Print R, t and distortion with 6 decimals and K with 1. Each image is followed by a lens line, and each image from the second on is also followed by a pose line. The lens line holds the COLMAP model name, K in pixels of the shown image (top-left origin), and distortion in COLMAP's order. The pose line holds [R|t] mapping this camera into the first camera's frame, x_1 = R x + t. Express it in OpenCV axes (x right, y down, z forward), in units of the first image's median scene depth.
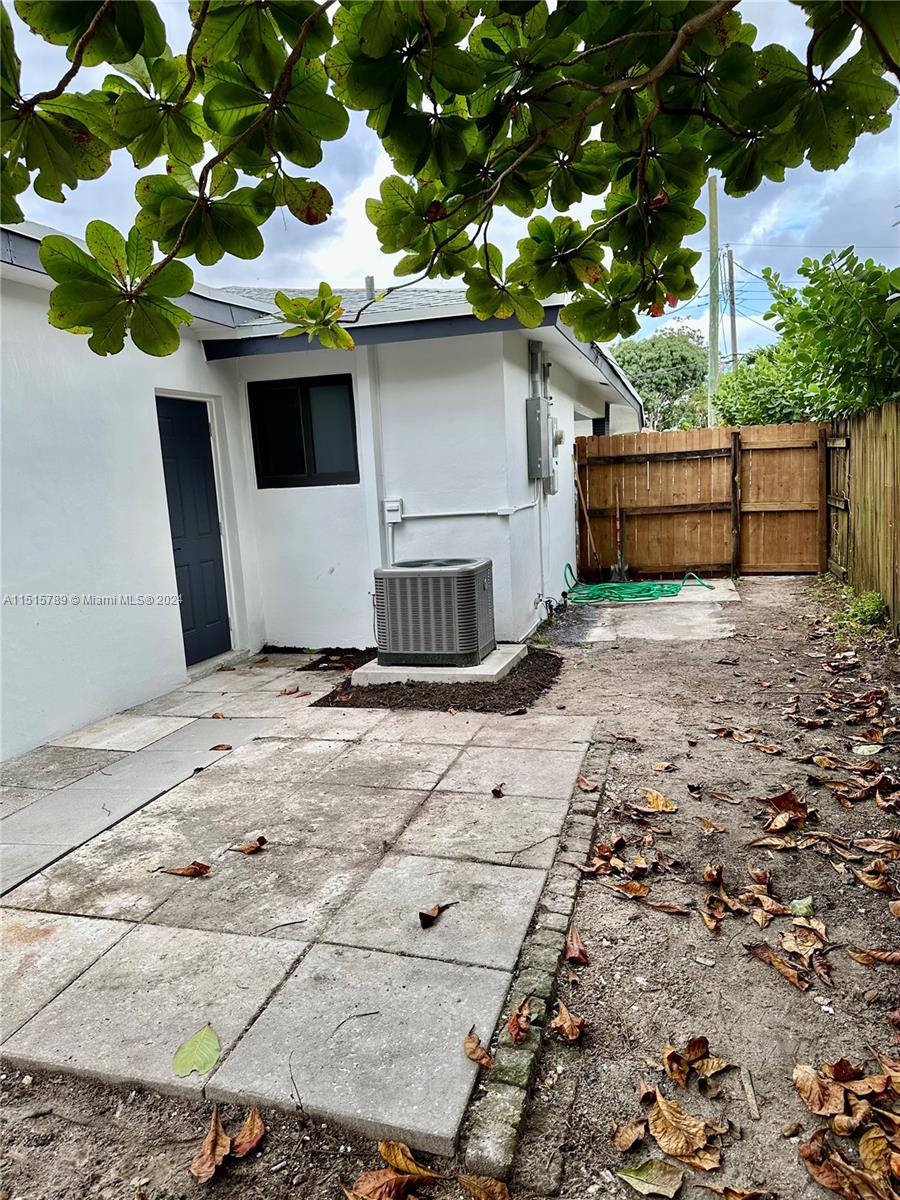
lens RADIAL K [[834.6, 0, 450.0], [0, 834.6, 600.0], [0, 0, 1]] dist [0.068770, -0.123310]
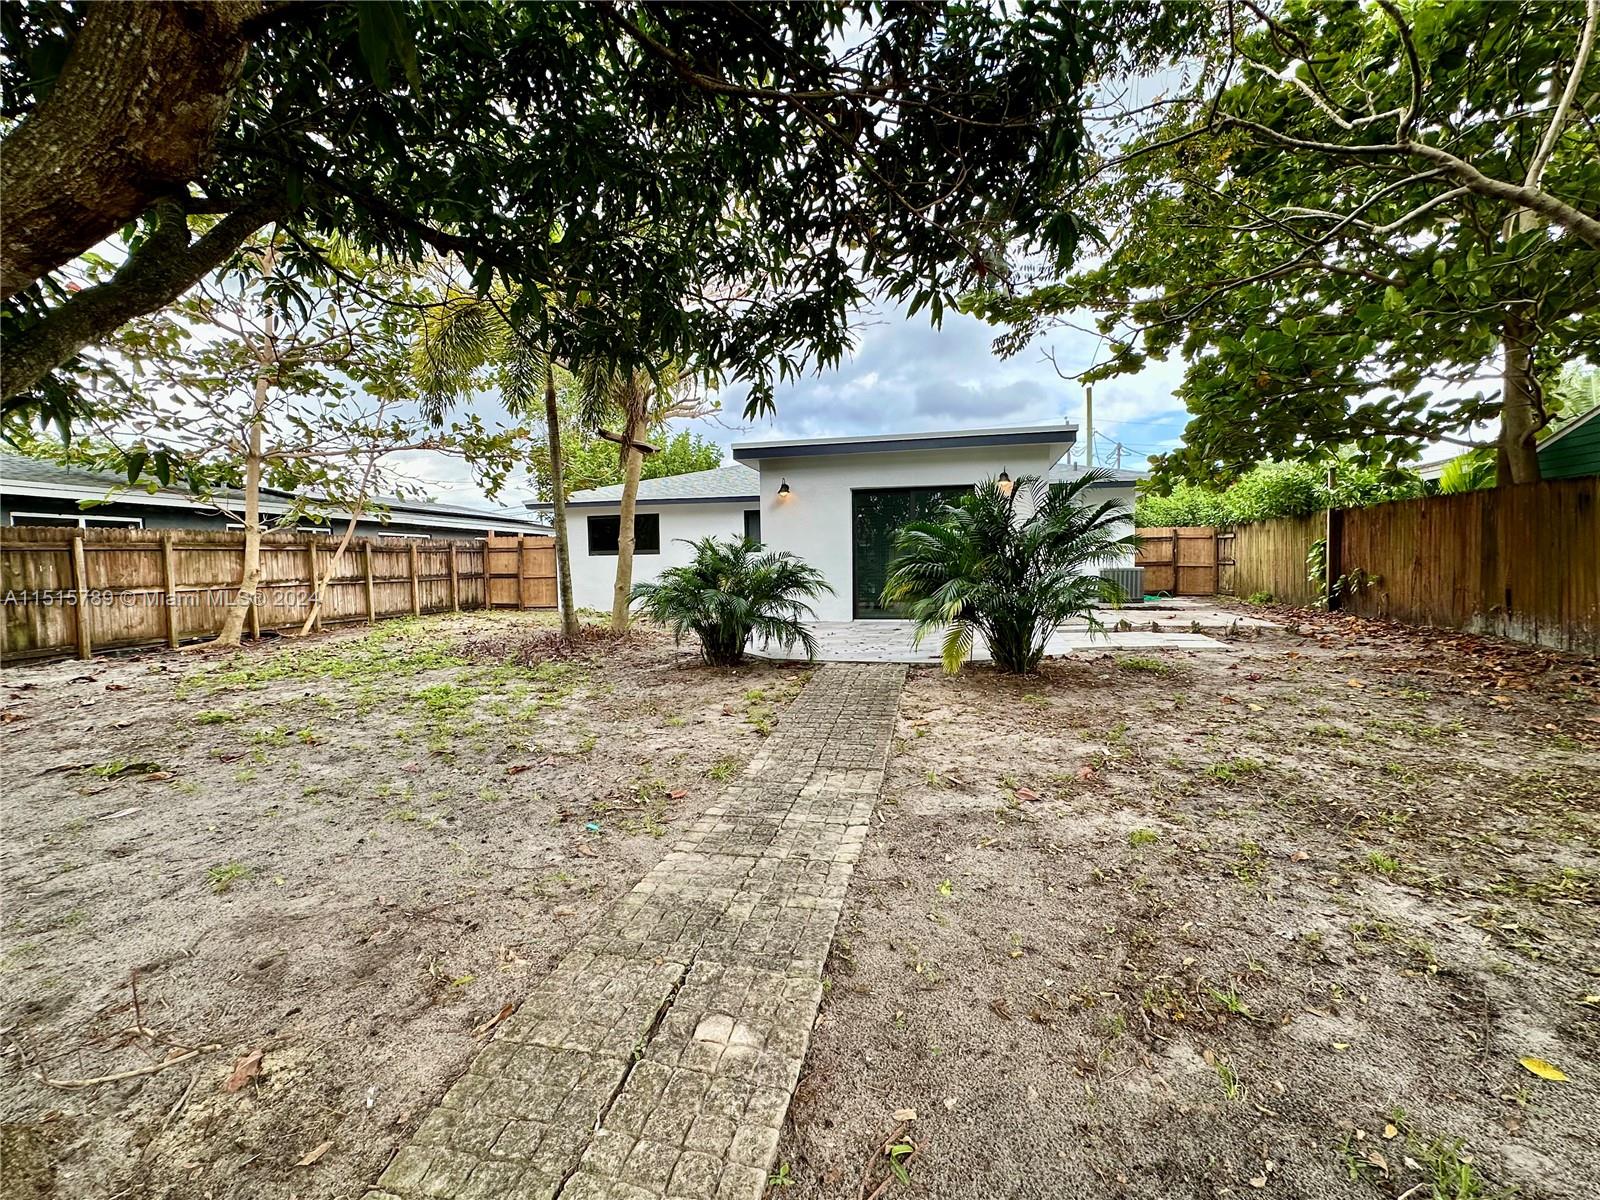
lens RADIAL K [[717.0, 0, 795.2], [0, 717.0, 602.5], [0, 0, 1]] dist [0.000201, 0.000017]
pose [[0.997384, 0.037138, 0.062022, -0.986014], [-0.030508, 0.994044, -0.104623, 0.280430], [-0.065538, 0.102457, 0.992576, -1.009794]]
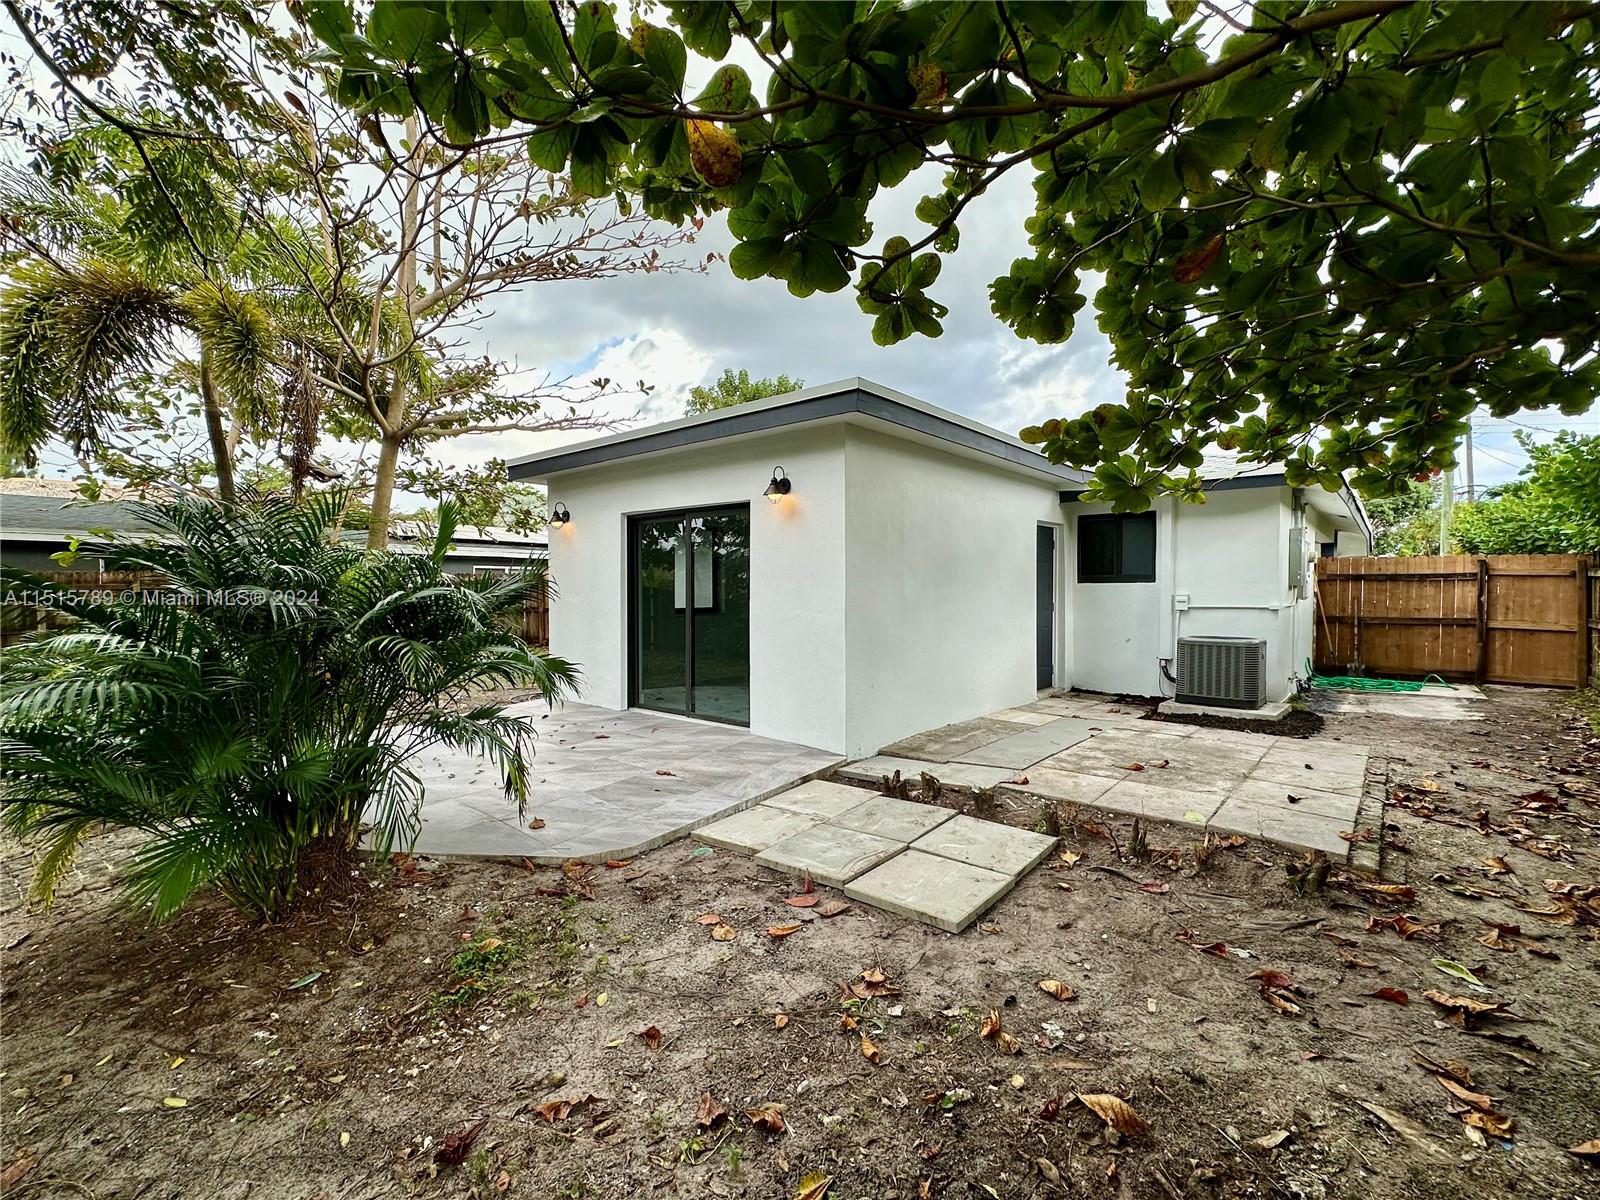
lens RADIAL K [[704.7, 0, 807.6], [0, 704.7, 591.1], [0, 0, 1]] dist [-0.000381, -0.000162]
pose [[0.908187, 0.059107, -0.414371, -0.141090], [-0.112781, 0.987921, -0.106265, 0.072220], [0.403085, 0.143242, 0.903883, -0.350380]]
